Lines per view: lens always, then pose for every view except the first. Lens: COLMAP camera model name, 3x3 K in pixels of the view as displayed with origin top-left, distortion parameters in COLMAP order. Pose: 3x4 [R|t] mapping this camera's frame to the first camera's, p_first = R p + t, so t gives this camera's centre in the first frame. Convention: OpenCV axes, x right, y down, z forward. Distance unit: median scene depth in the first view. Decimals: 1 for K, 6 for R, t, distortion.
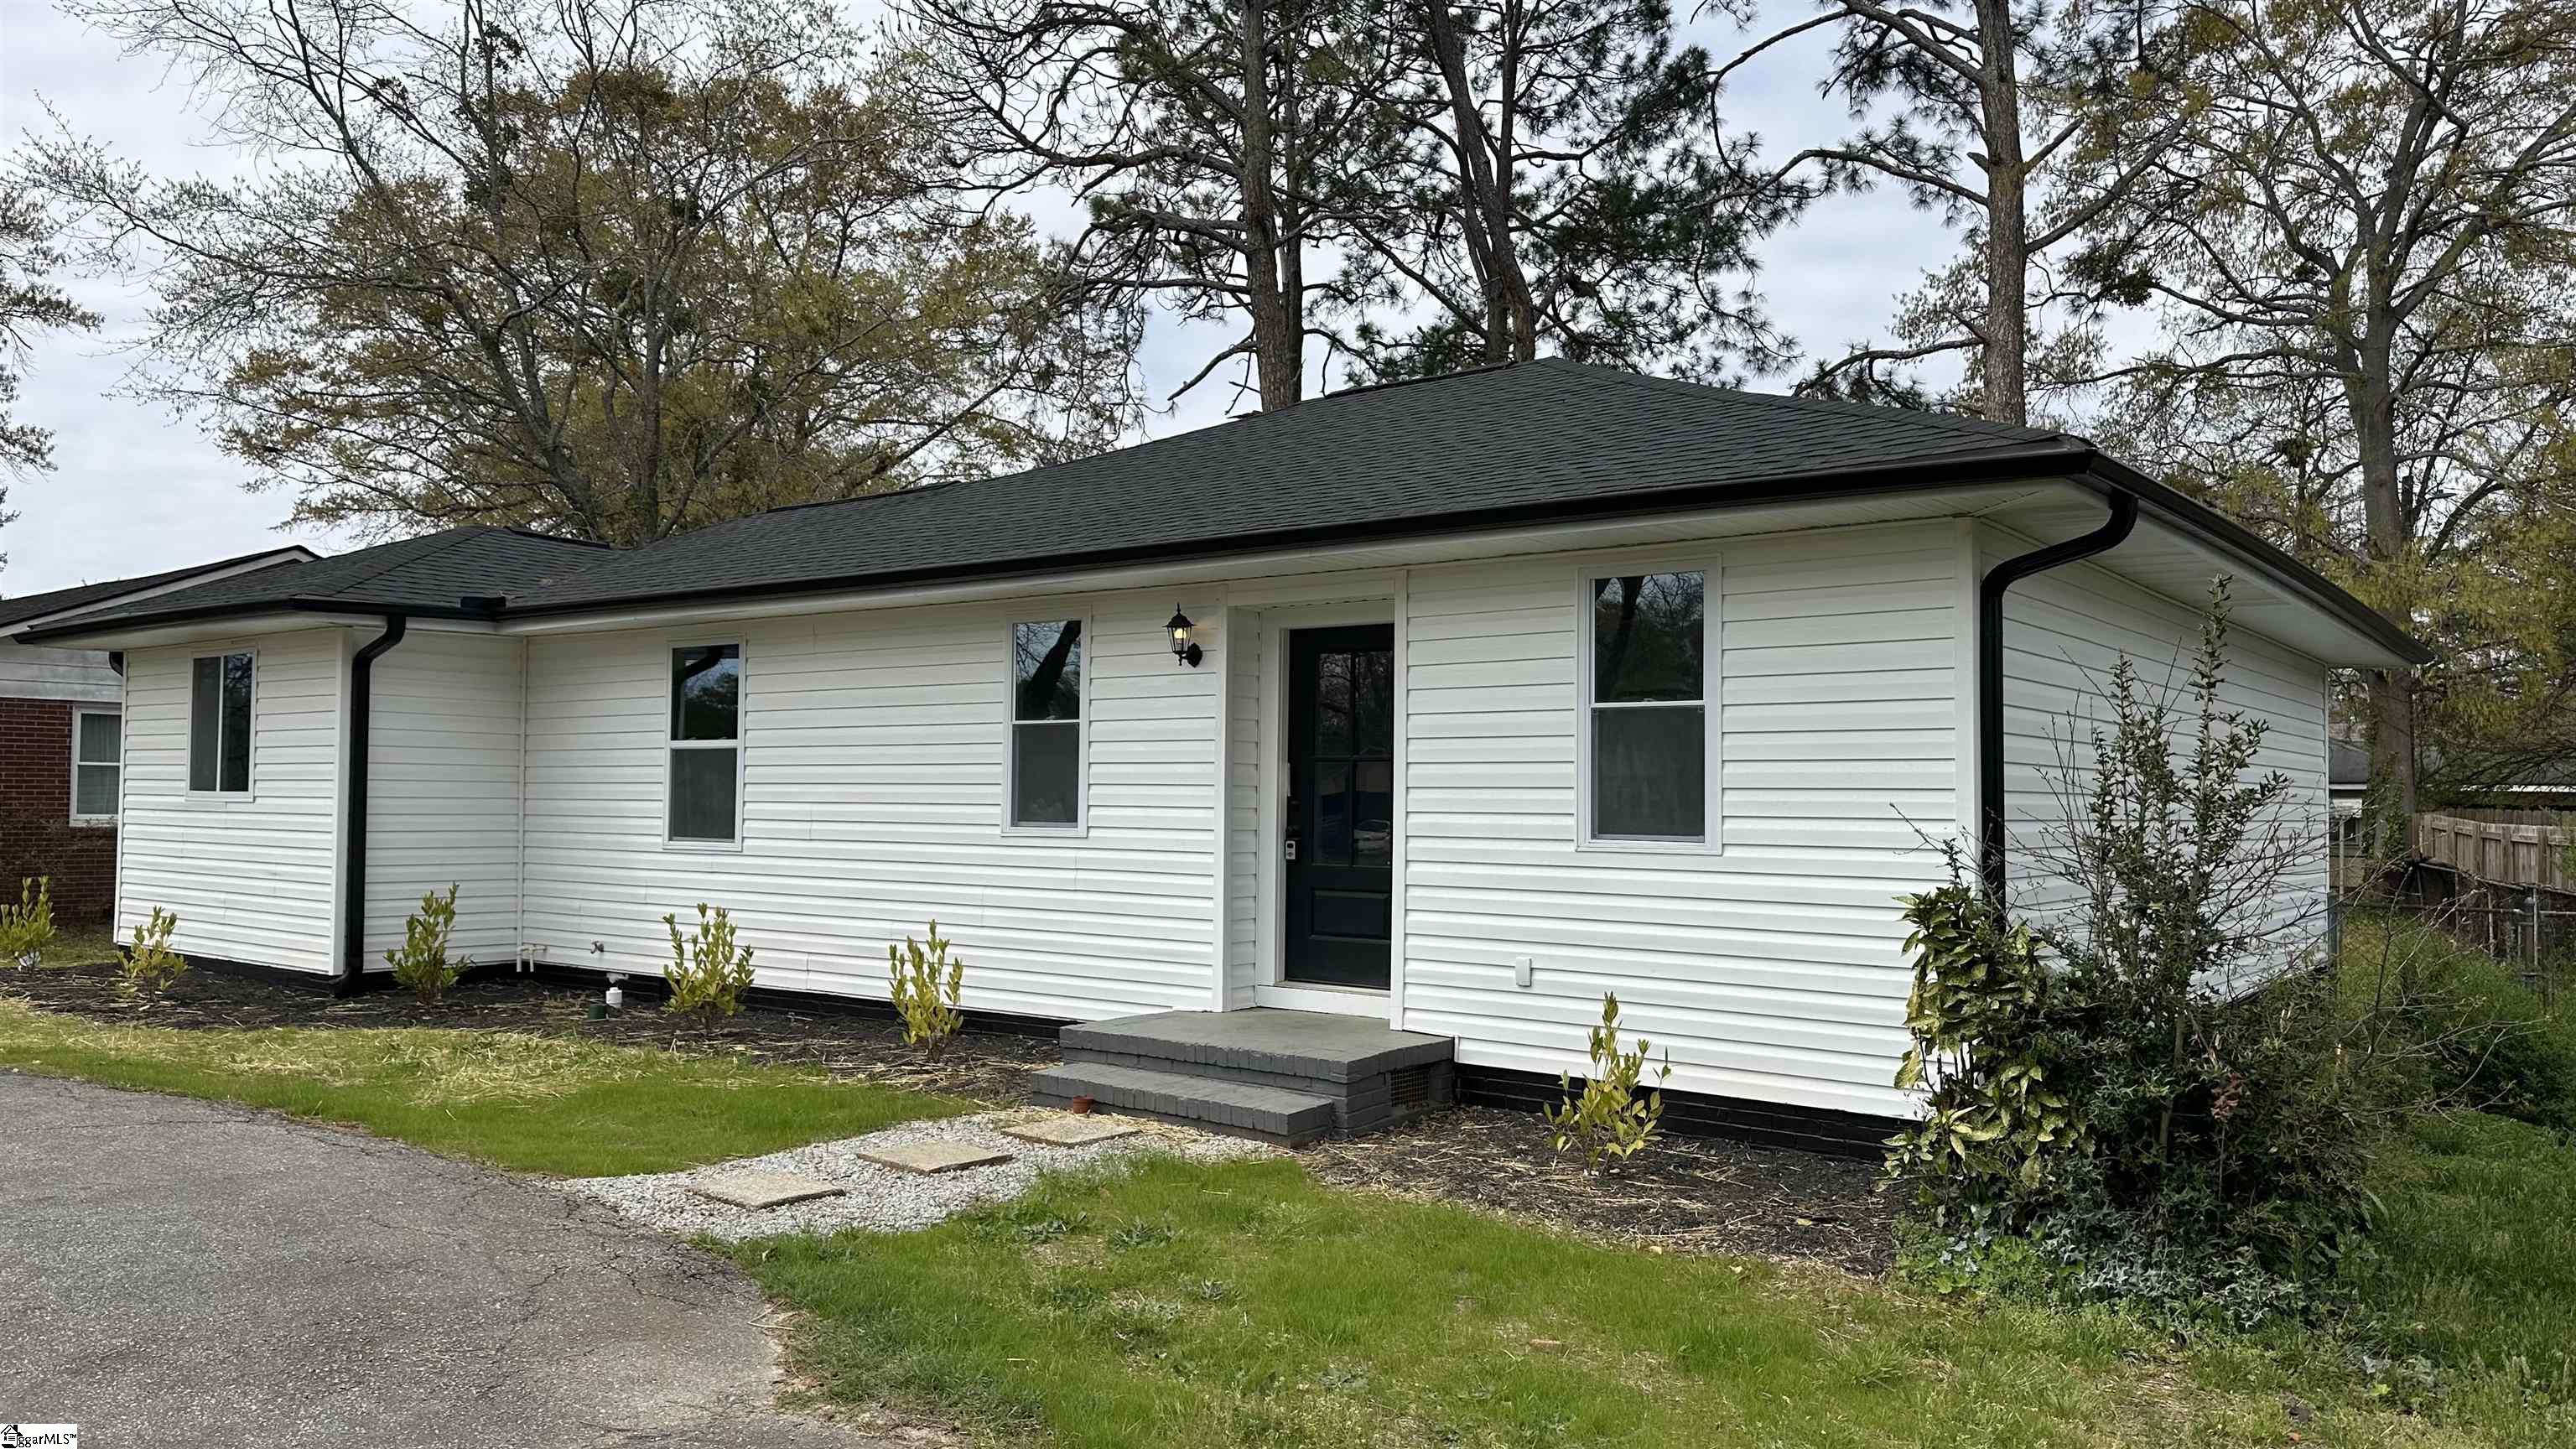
lens RADIAL K [[1826.3, 0, 1288.0], [0, 1826.3, 724.5], [0, 0, 1]] dist [0.090182, -0.146225]
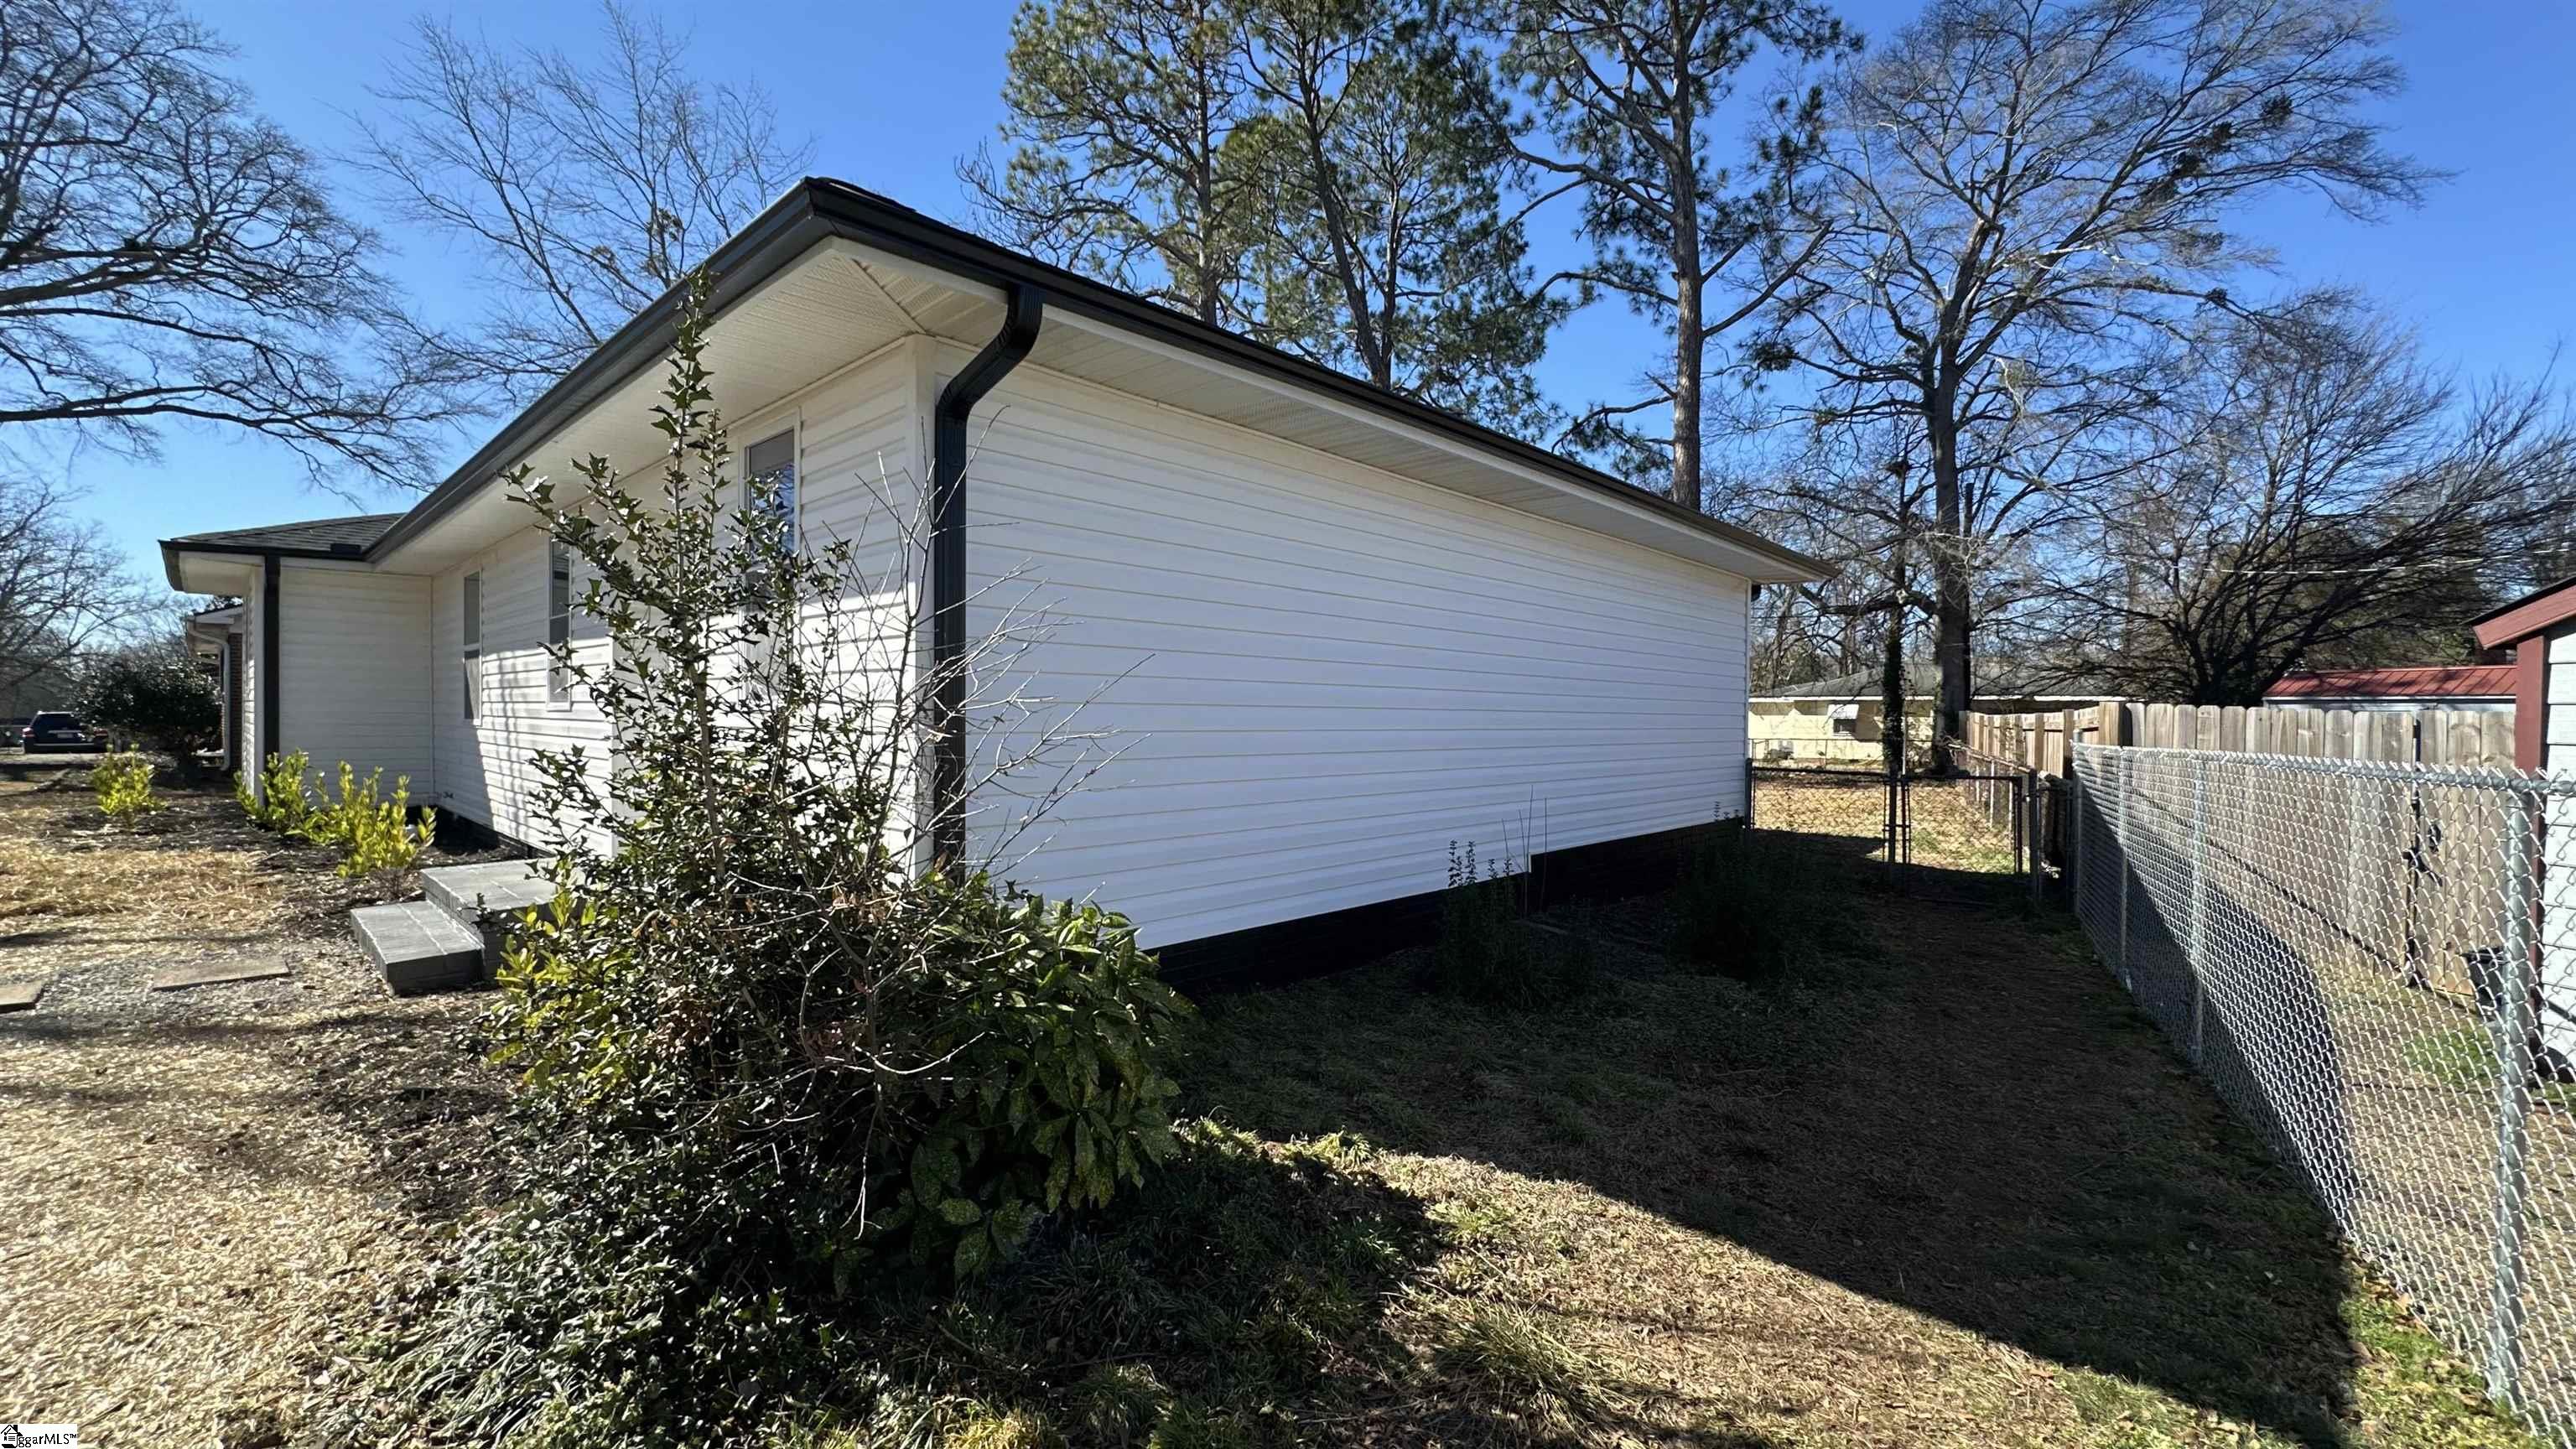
lens RADIAL K [[1045.4, 0, 1295.1], [0, 1045.4, 731.8], [0, 0, 1]] dist [-0.008809, -0.000244]
pose [[0.995813, 0.001380, -0.091405, 0.346779], [0.003672, 0.998475, 0.055077, 0.032061], [0.091342, -0.055182, 0.994290, 0.278992]]
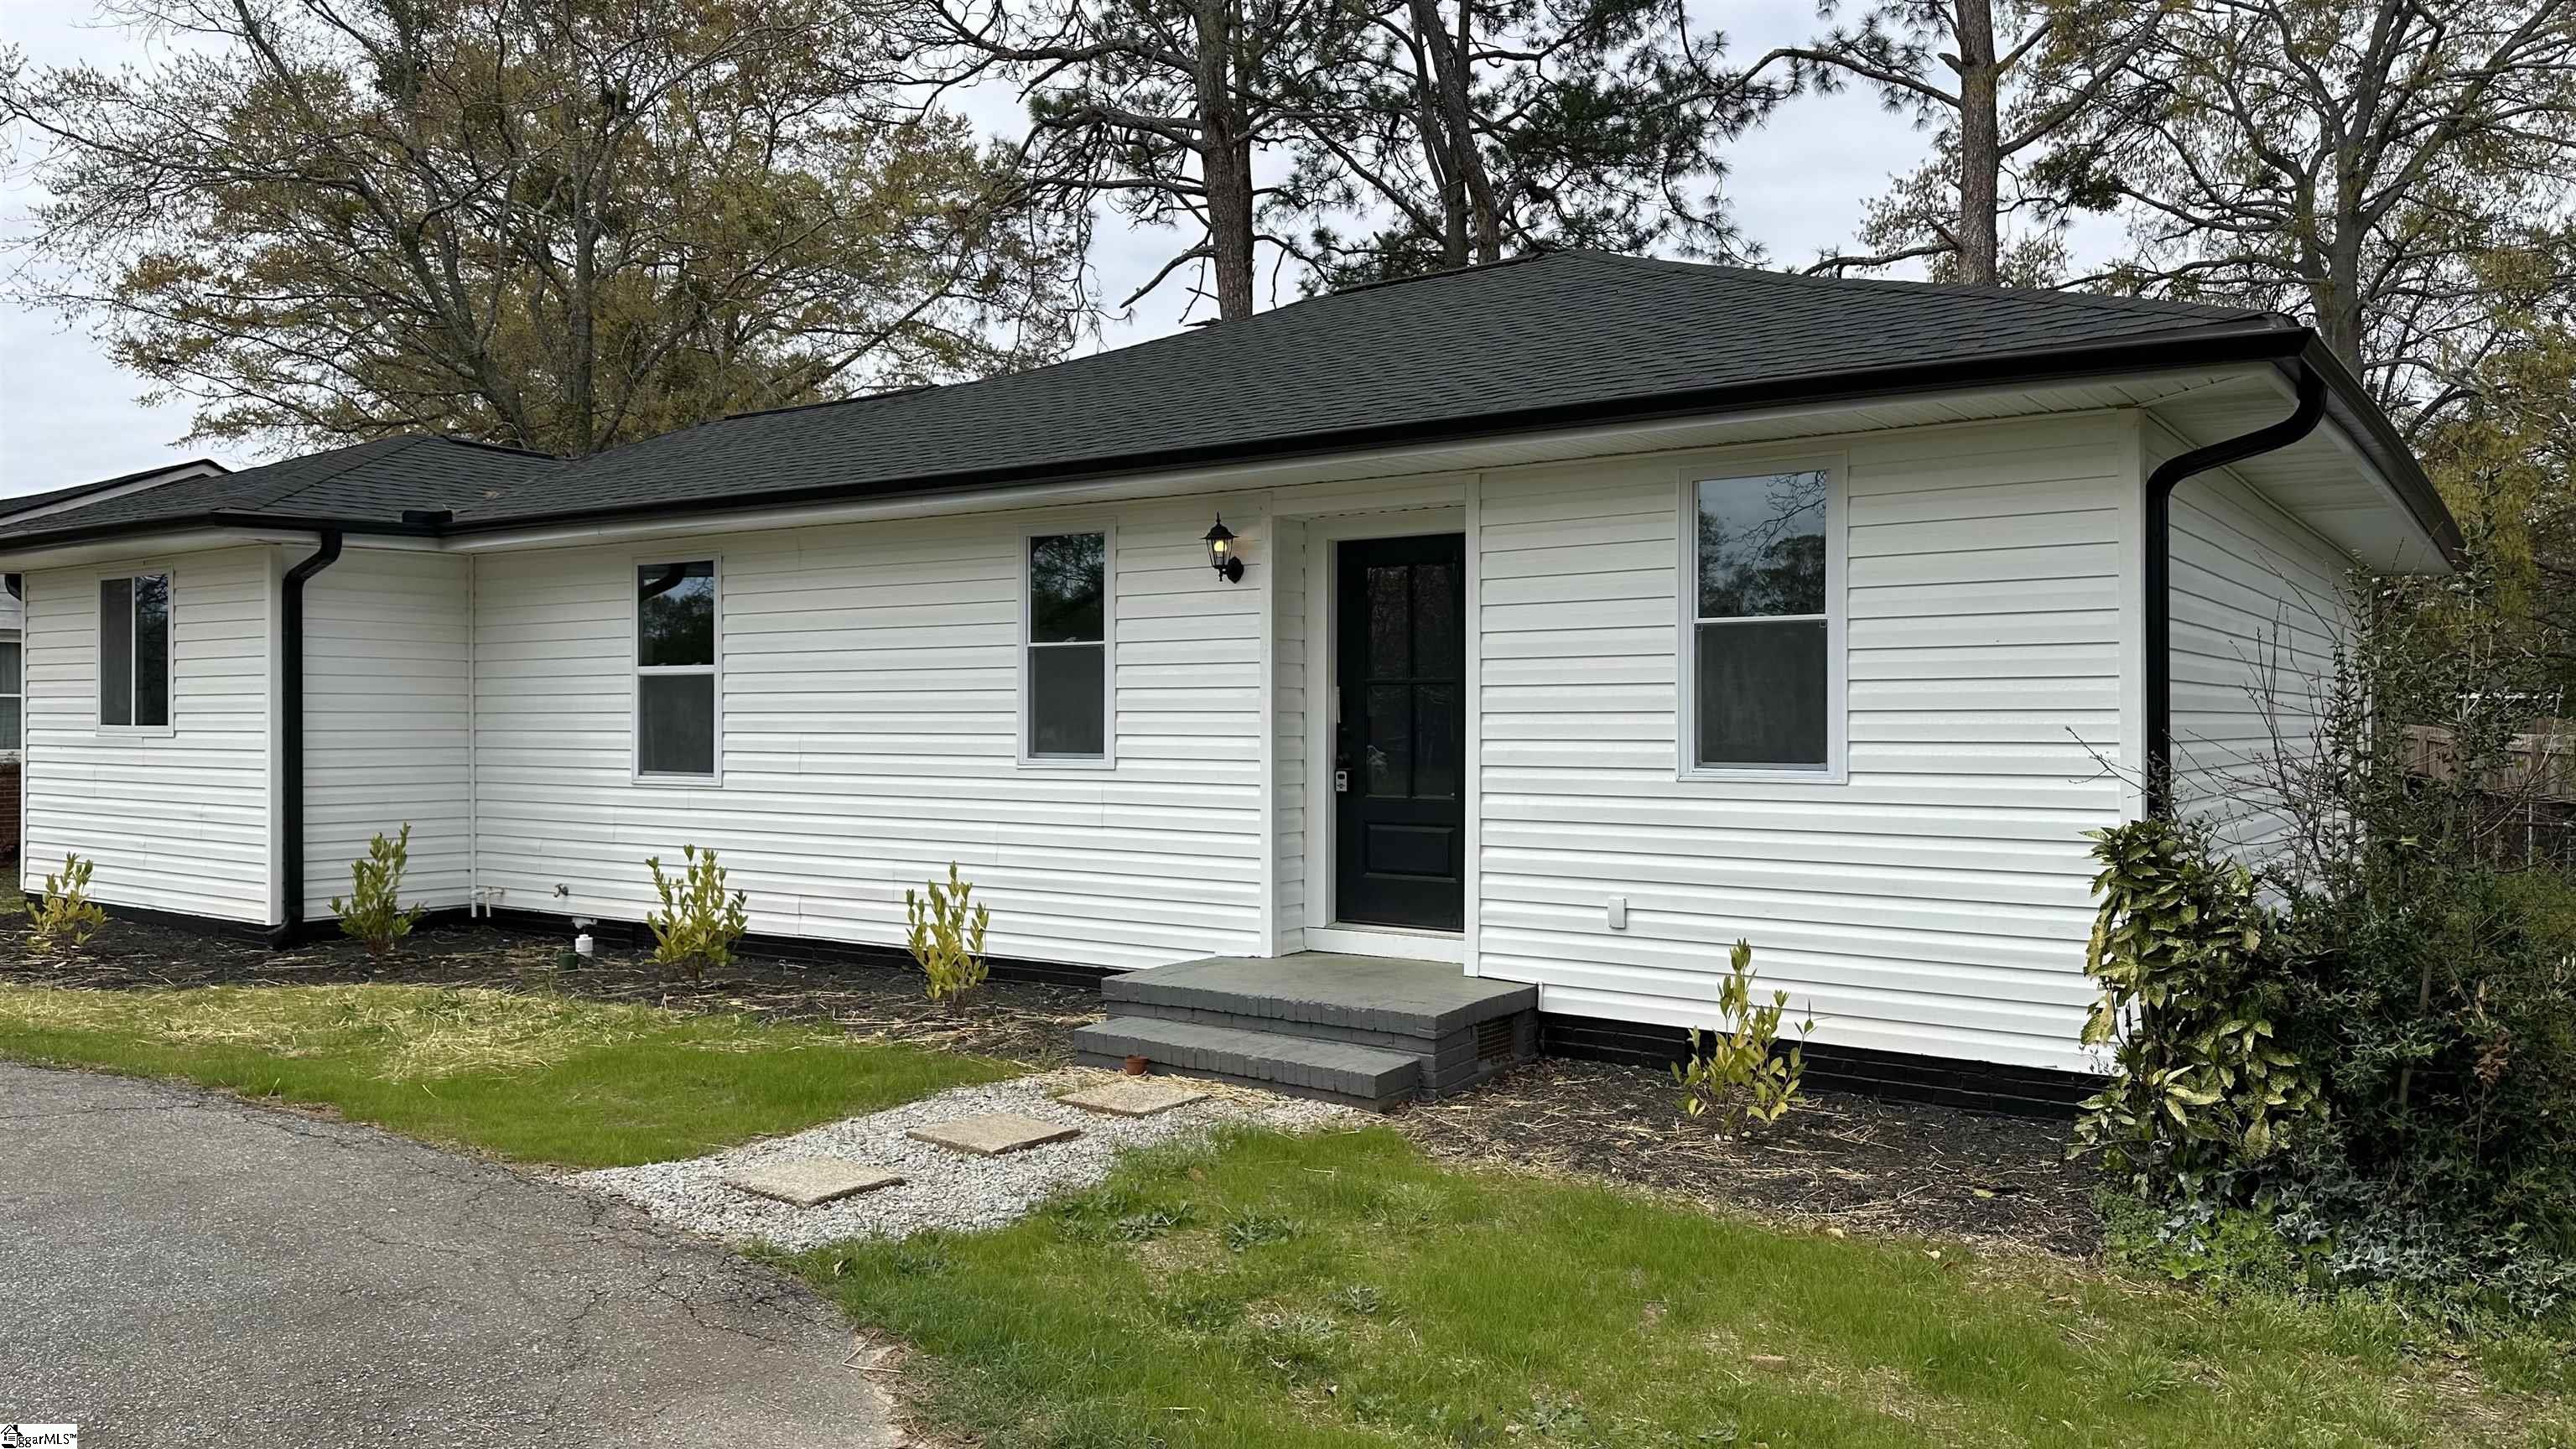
lens RADIAL K [[1826.2, 0, 1303.1], [0, 1826.2, 712.4], [0, 0, 1]] dist [0.066436, -0.092284]
pose [[0.998804, -0.009960, 0.047863, -0.046401], [0.008114, 0.999222, 0.038607, -0.001085], [-0.048210, -0.038173, 0.998108, 0.063690]]
